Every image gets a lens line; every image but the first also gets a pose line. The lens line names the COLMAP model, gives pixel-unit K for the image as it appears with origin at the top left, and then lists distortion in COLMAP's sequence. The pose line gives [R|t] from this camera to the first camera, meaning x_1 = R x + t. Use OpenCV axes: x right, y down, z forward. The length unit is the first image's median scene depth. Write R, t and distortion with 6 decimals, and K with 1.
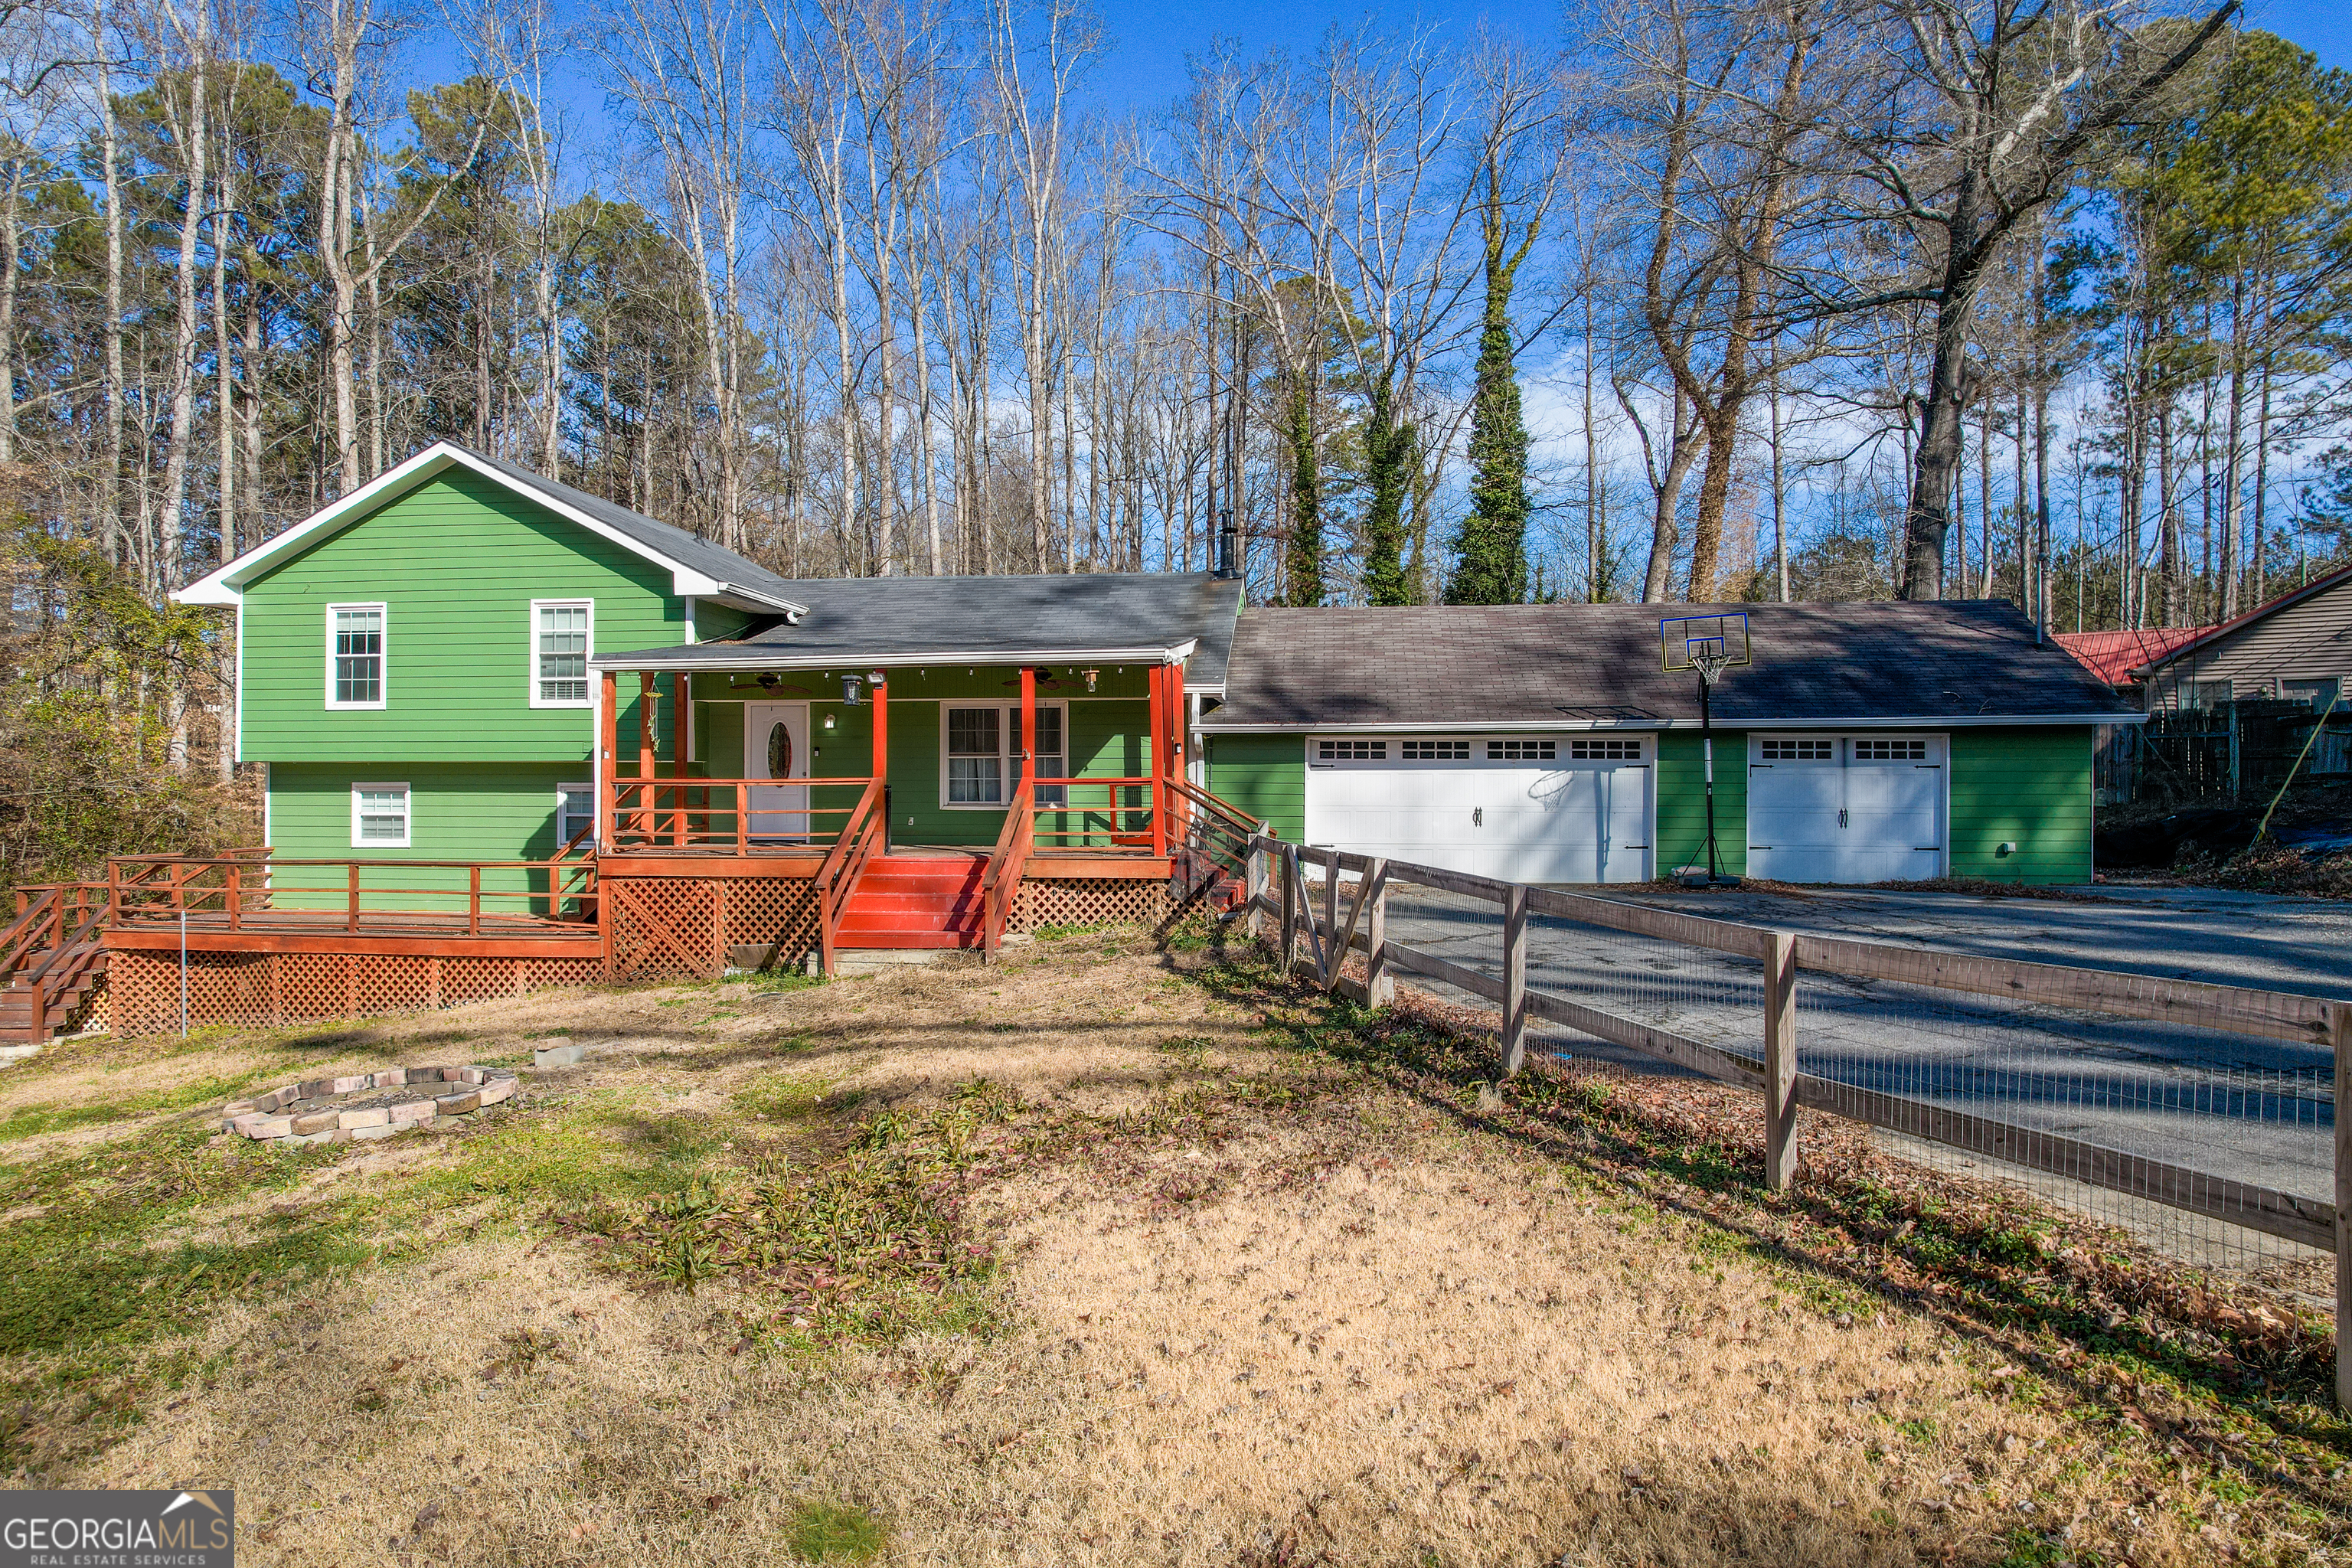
lens RADIAL K [[1512.5, 0, 1176.0], [0, 1512.5, 784.0], [0, 0, 1]] dist [-0.039162, 0.002056]
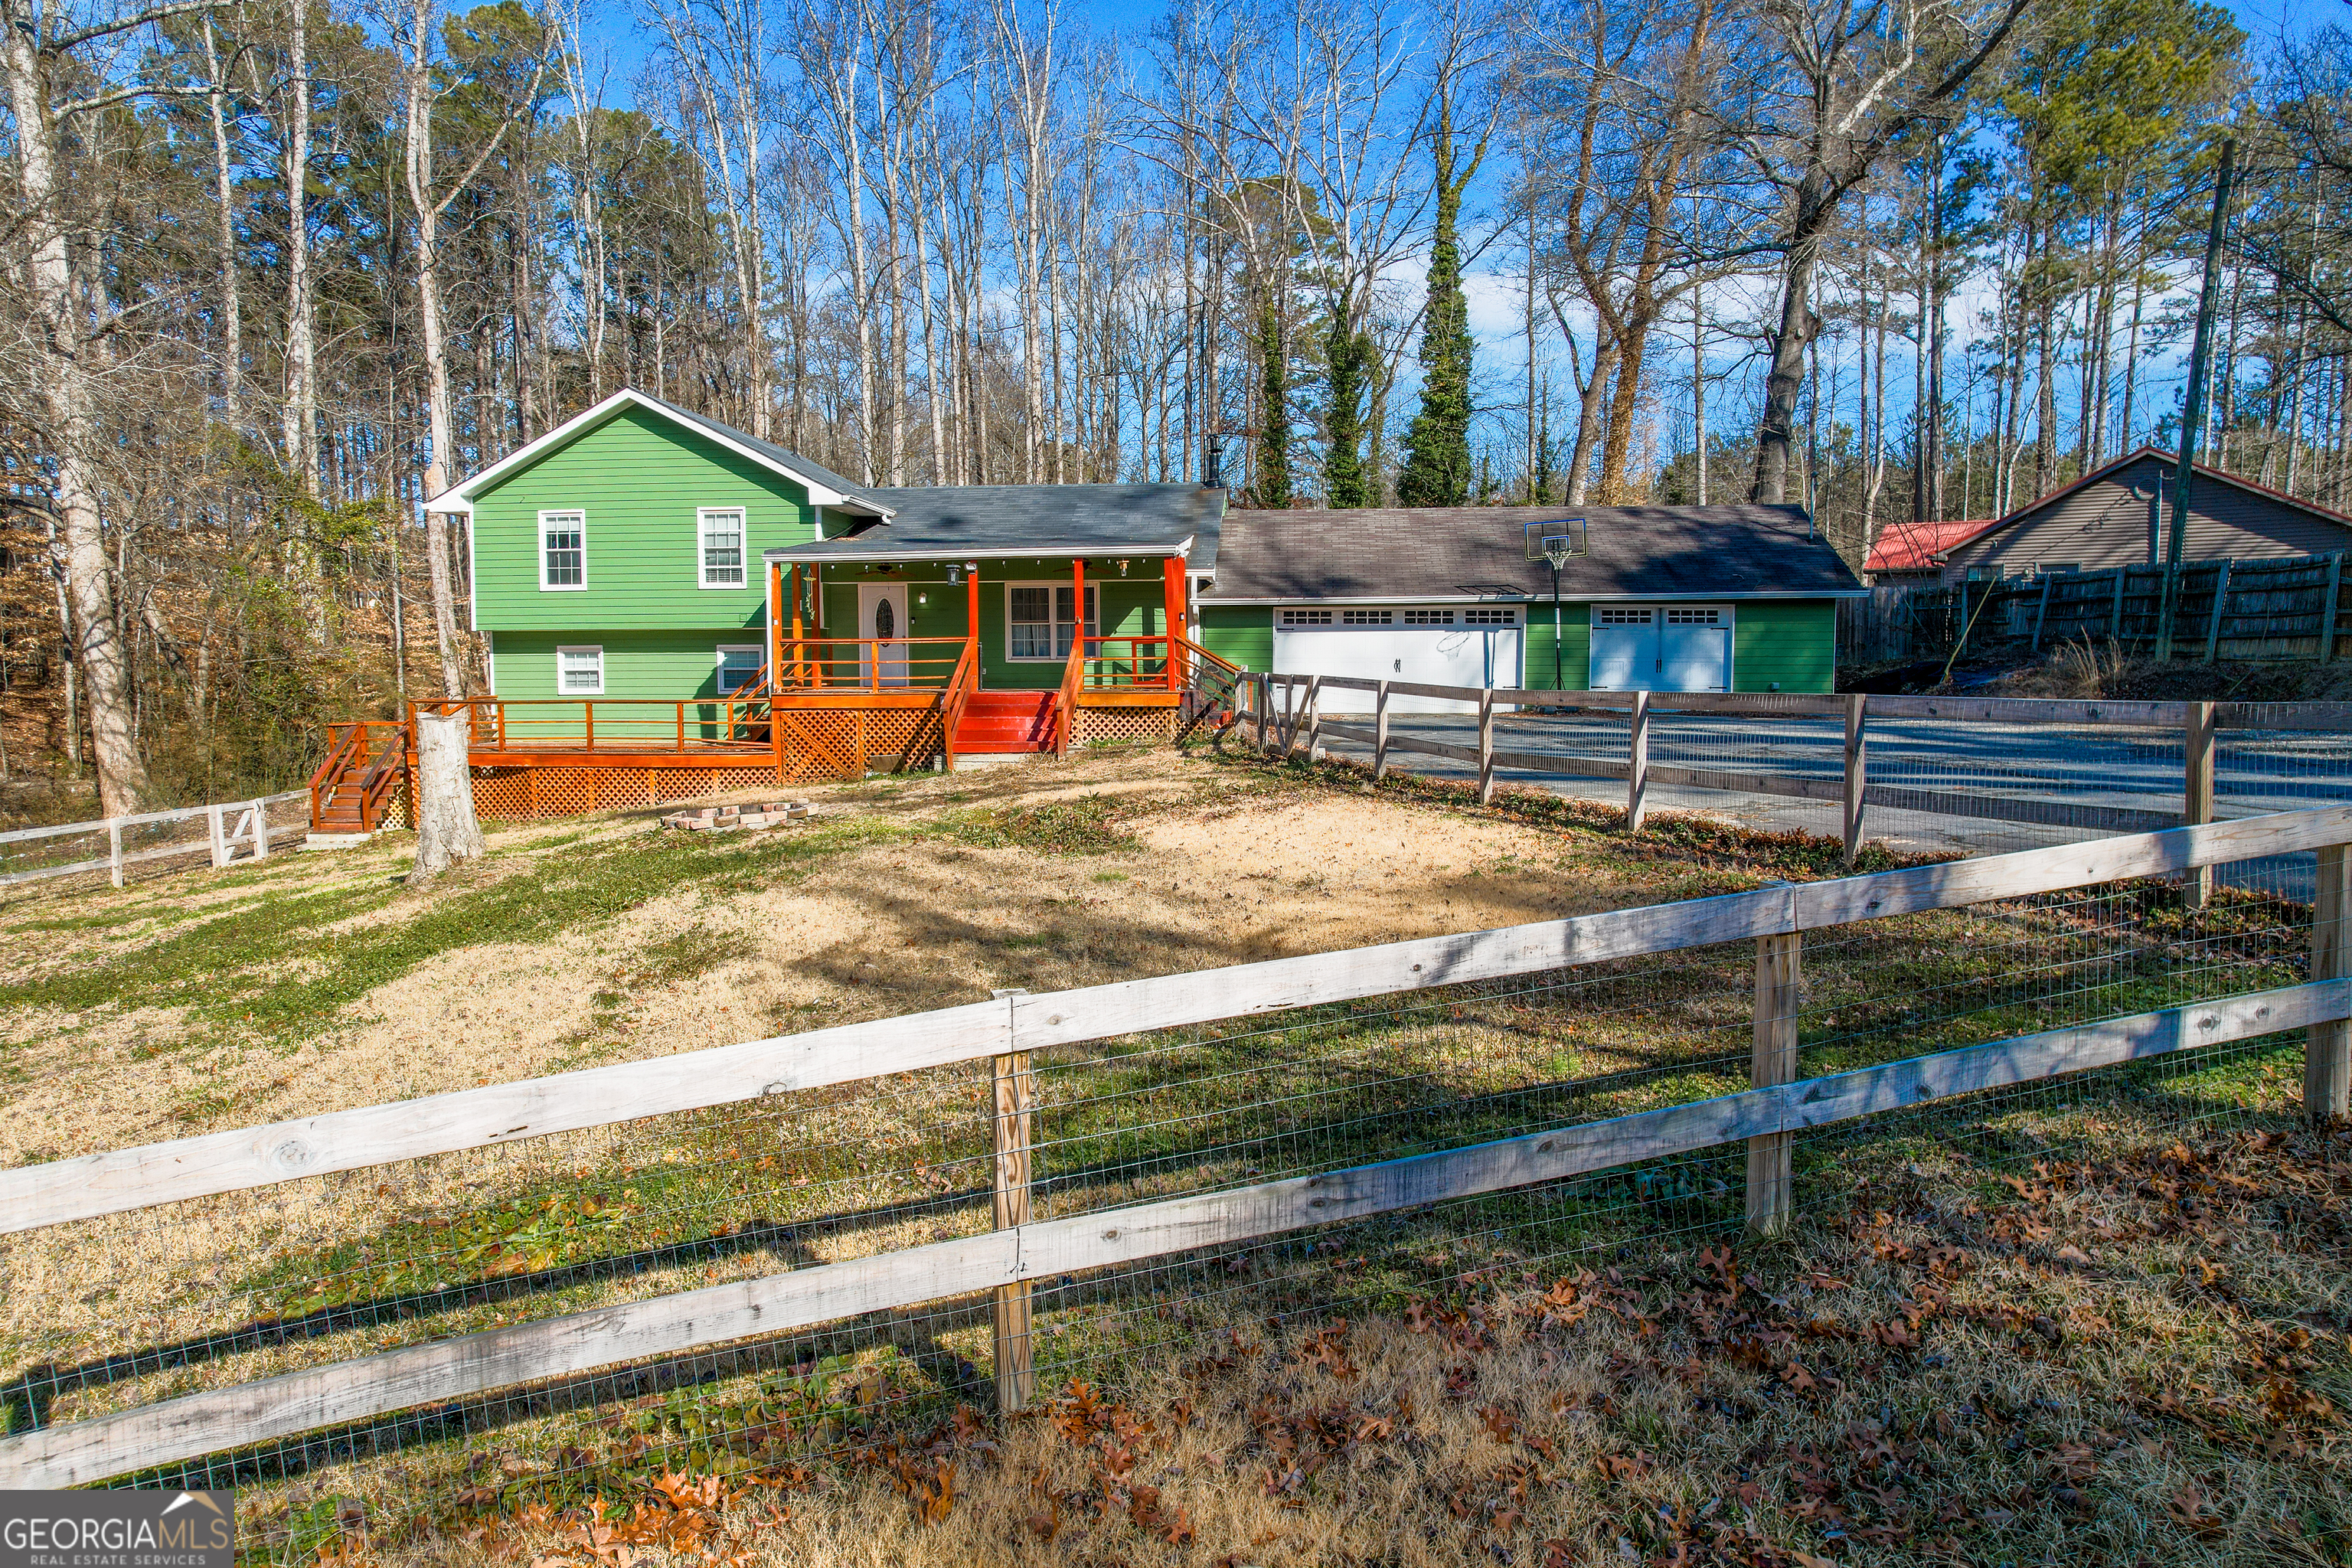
lens RADIAL K [[1512.5, 0, 1176.0], [0, 1512.5, 784.0], [0, 0, 1]] dist [-0.039162, 0.002056]
pose [[0.999771, -0.005463, 0.020685, -0.031090], [0.003799, 0.996815, 0.079654, 0.017808], [-0.021054, -0.079557, 0.996608, -0.366641]]
